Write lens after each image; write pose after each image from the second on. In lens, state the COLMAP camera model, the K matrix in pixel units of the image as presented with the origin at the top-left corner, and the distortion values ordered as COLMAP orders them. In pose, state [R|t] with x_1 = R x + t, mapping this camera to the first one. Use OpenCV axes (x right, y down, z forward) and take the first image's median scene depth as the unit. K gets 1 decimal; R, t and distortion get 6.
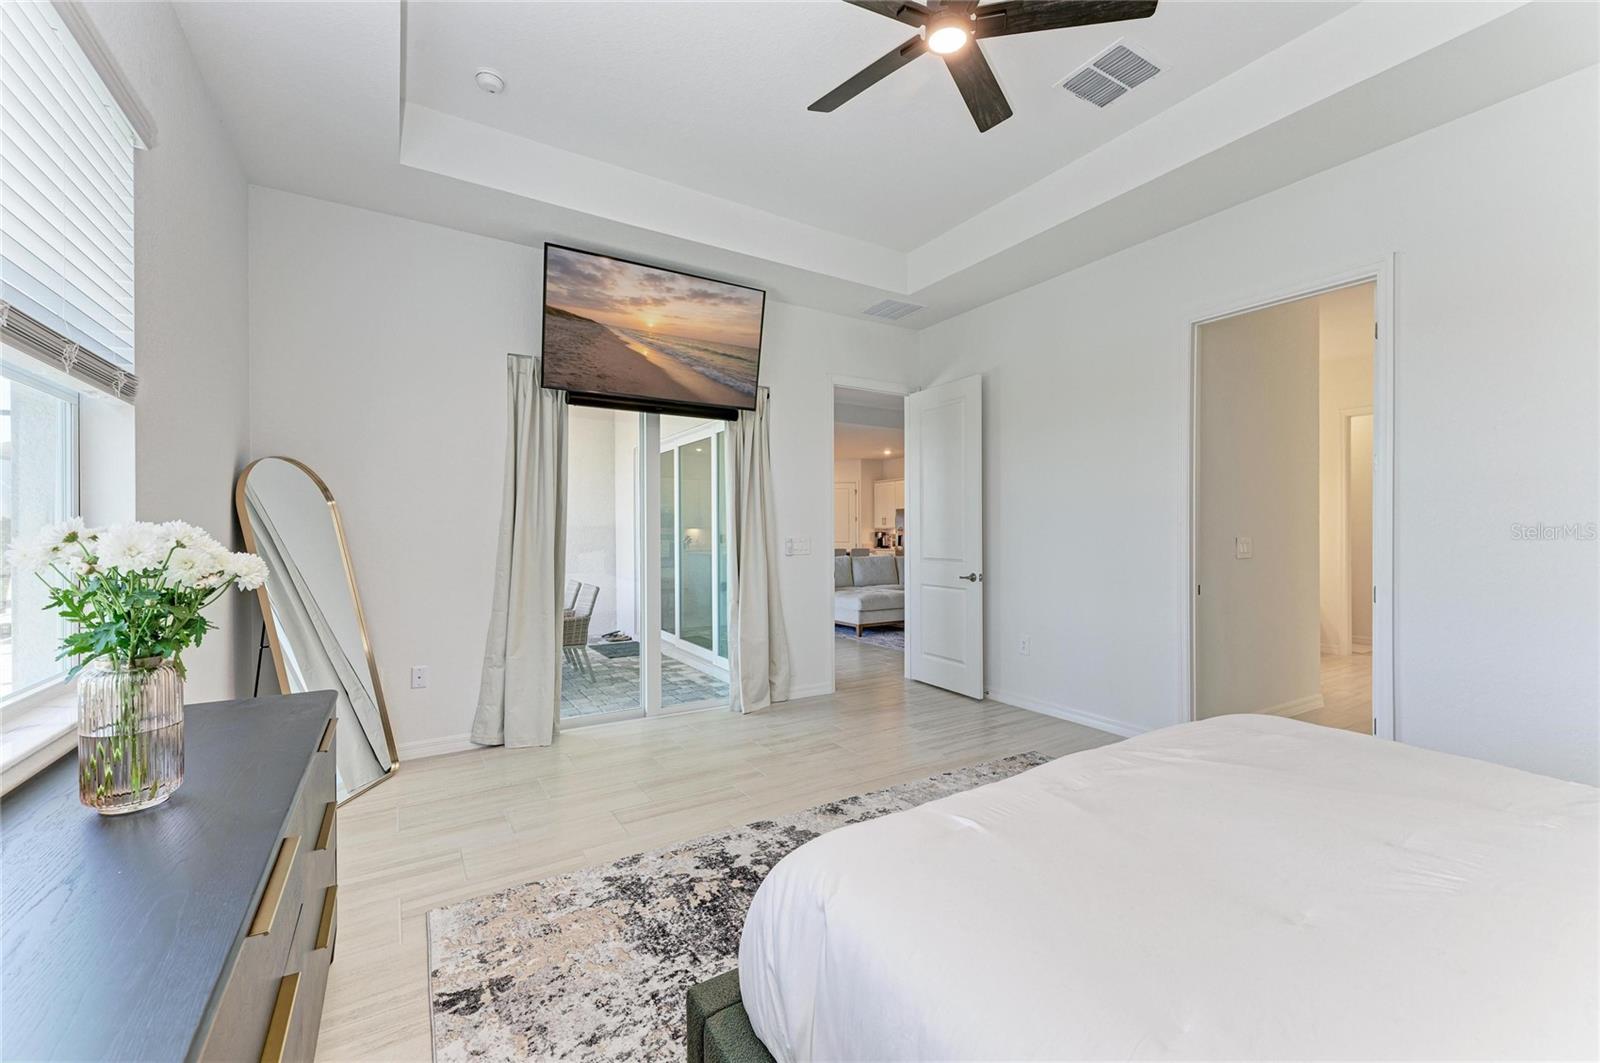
lens RADIAL K [[653.4, 0, 800.0], [0, 653.4, 531.5], [0, 0, 1]] dist [-0.001046, 0.000027]
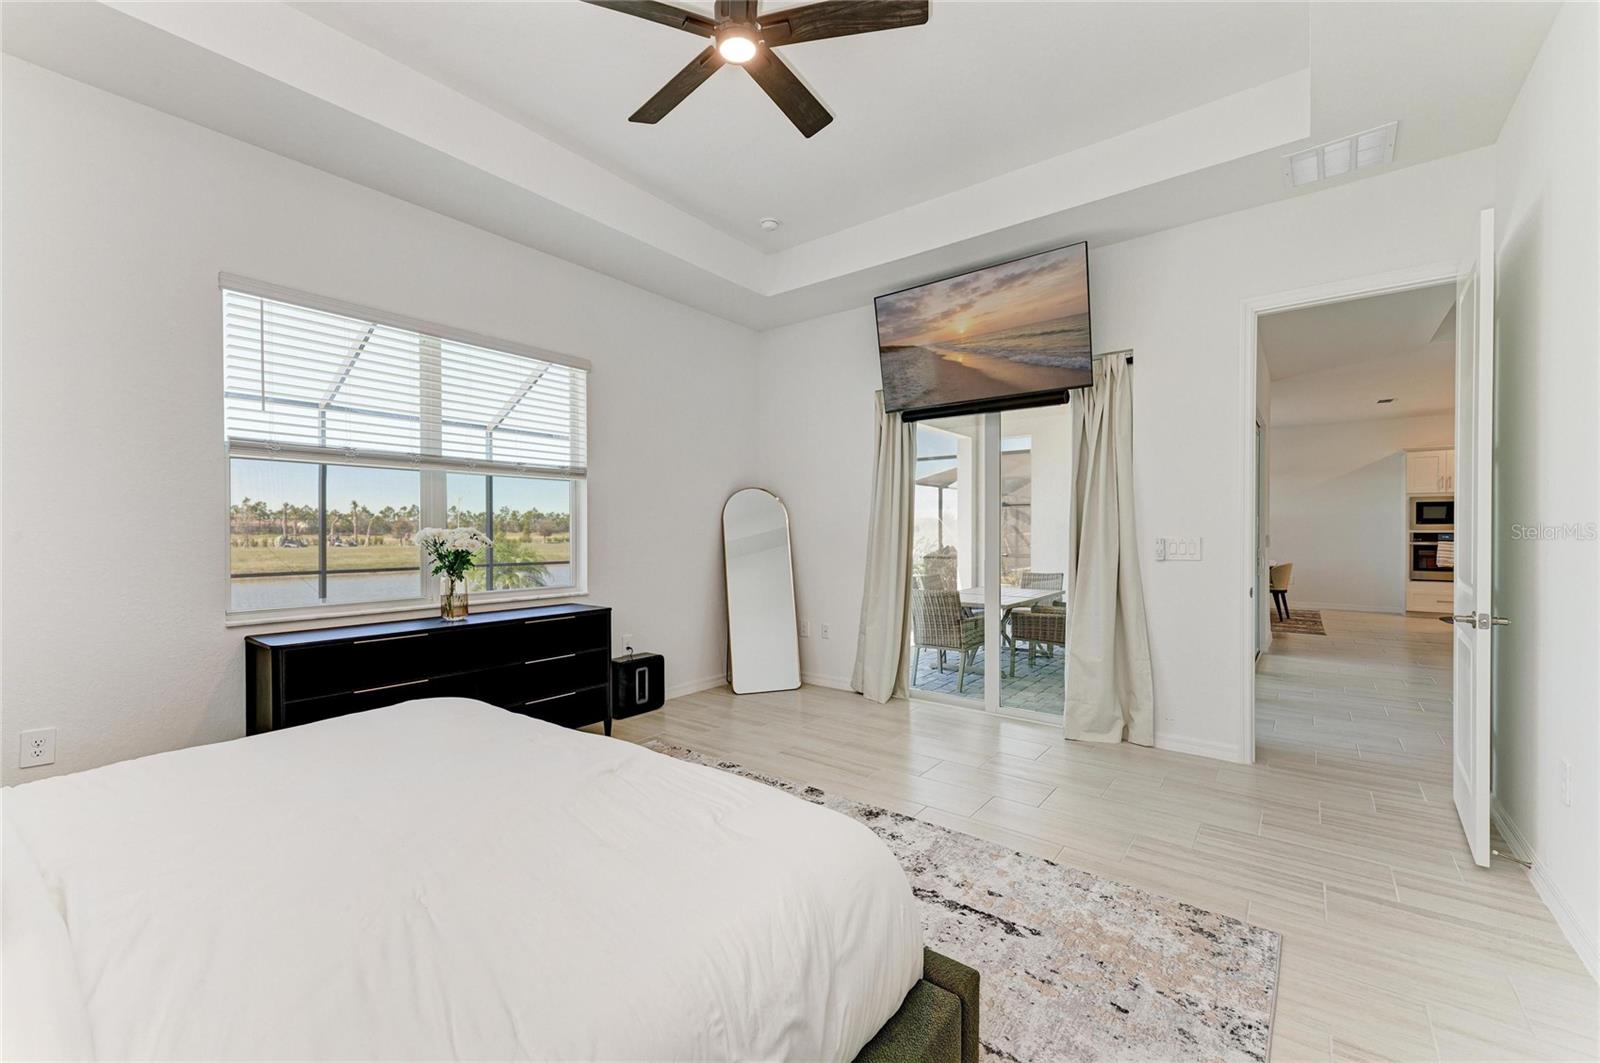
lens RADIAL K [[647.6, 0, 799.2], [0, 647.6, 541.9], [0, 0, 1]] dist [0.030398, -0.013992]
pose [[0.348982, 0.015475, -0.937002, 0.686871], [0.002073, 0.999848, 0.017285, 0.000041], [0.937127, -0.007974, 0.348897, 0.413900]]
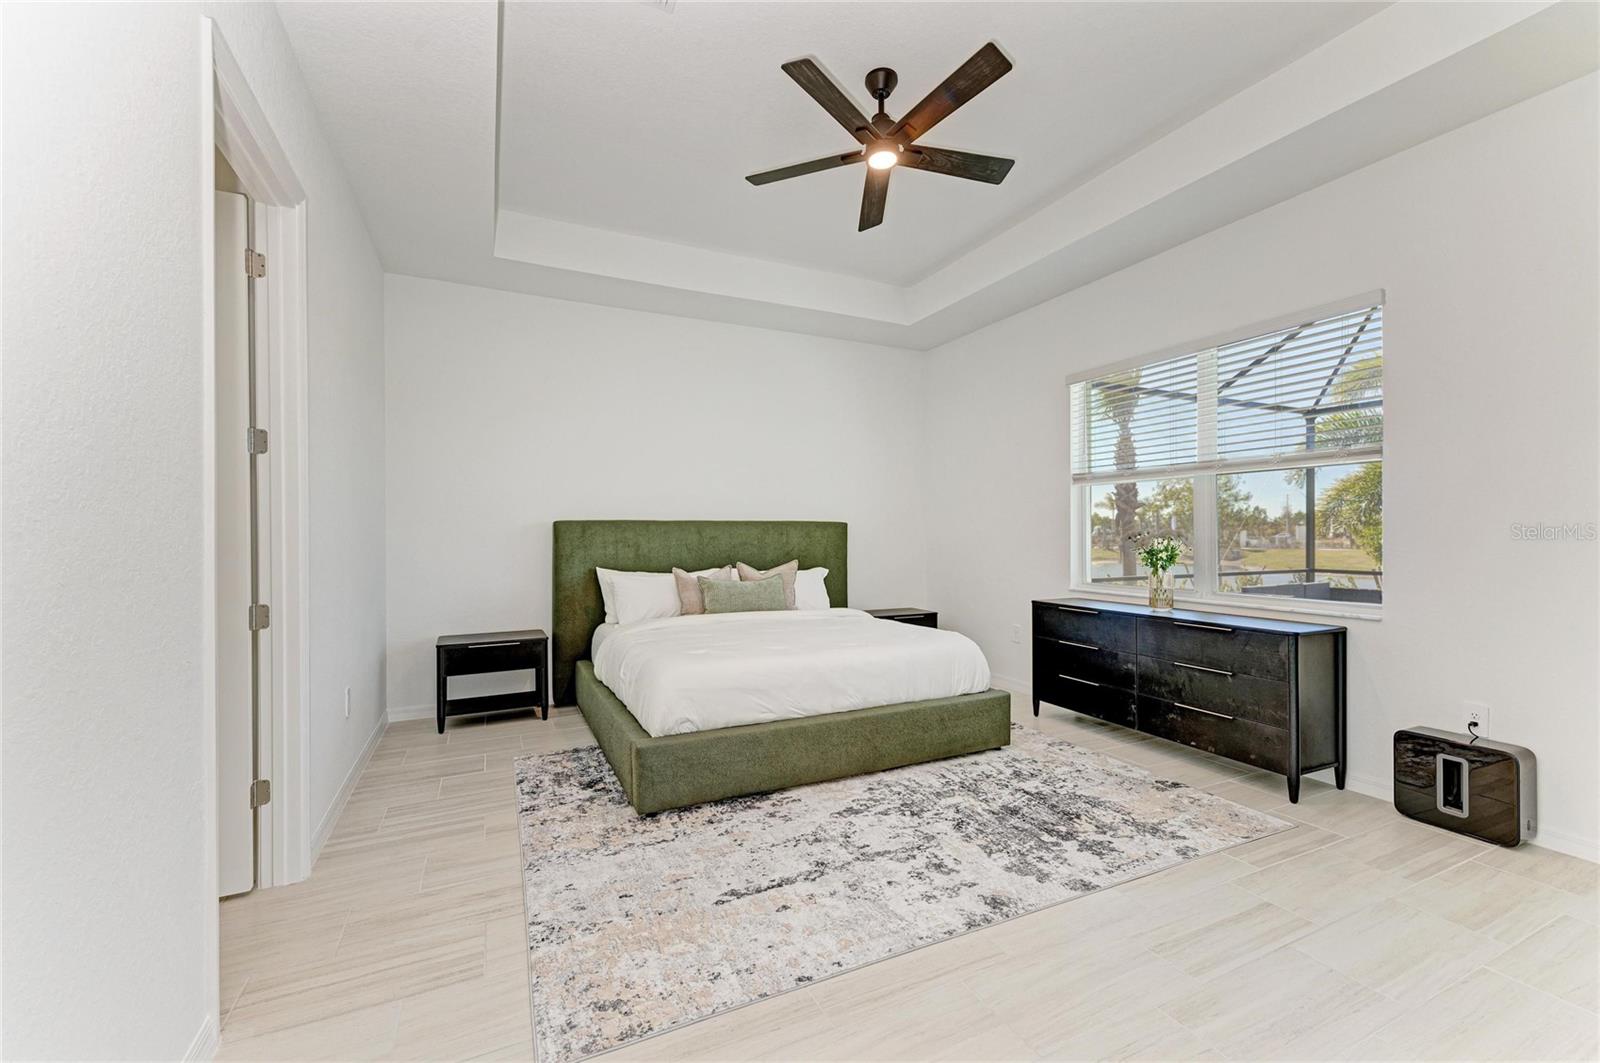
lens RADIAL K [[647.6, 0, 799.2], [0, 647.6, 541.9], [0, 0, 1]] dist [0.030398, -0.013992]
pose [[-0.993955, 0.002884, 0.109748, 0.143672], [0.004170, 0.999925, 0.011488, 0.002021], [-0.109707, 0.011876, -0.993893, 1.308625]]
